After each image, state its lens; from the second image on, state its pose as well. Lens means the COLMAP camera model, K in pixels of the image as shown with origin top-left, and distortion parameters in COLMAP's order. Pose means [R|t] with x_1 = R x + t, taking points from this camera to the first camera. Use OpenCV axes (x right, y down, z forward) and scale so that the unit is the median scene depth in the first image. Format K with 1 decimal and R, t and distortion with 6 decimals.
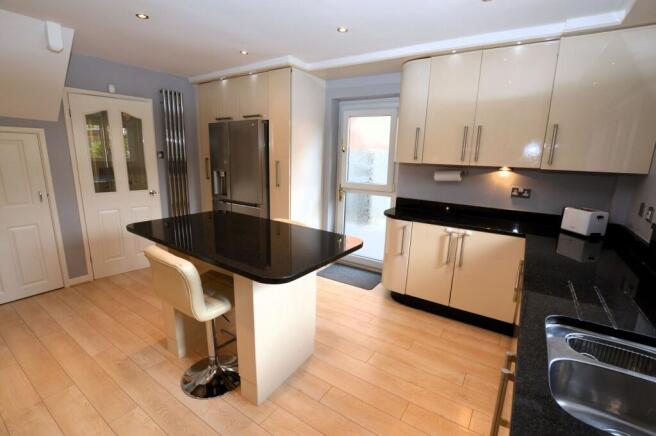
lens RADIAL K [[299.8, 0, 329.0], [0, 299.8, 220.2], [0, 0, 1]] dist [-0.021648, 0.002310]
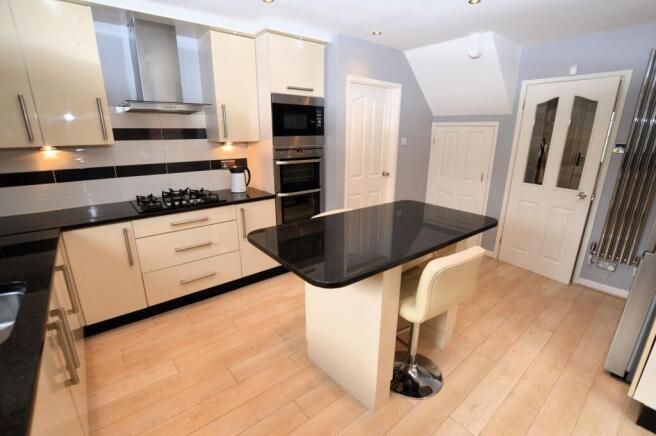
lens RADIAL K [[299.8, 0, 329.1], [0, 299.8, 217.4], [0, 0, 1]] dist [-0.021648, 0.002310]
pose [[-0.292854, 0.241118, -0.925256, 0.436039], [-0.220033, 0.924716, 0.310621, -0.171991], [0.930496, 0.294553, -0.217753, 0.725689]]
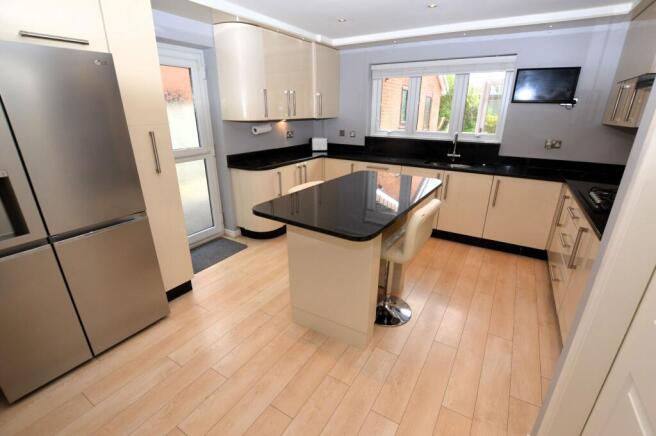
lens RADIAL K [[299.8, 0, 327.3], [0, 299.8, 219.8], [0, 0, 1]] dist [-0.021648, 0.002310]
pose [[-0.027051, -0.371996, 0.927840, -0.953633], [0.211513, 0.905034, 0.369019, -0.213348], [-0.977001, 0.206233, 0.054200, 0.761966]]
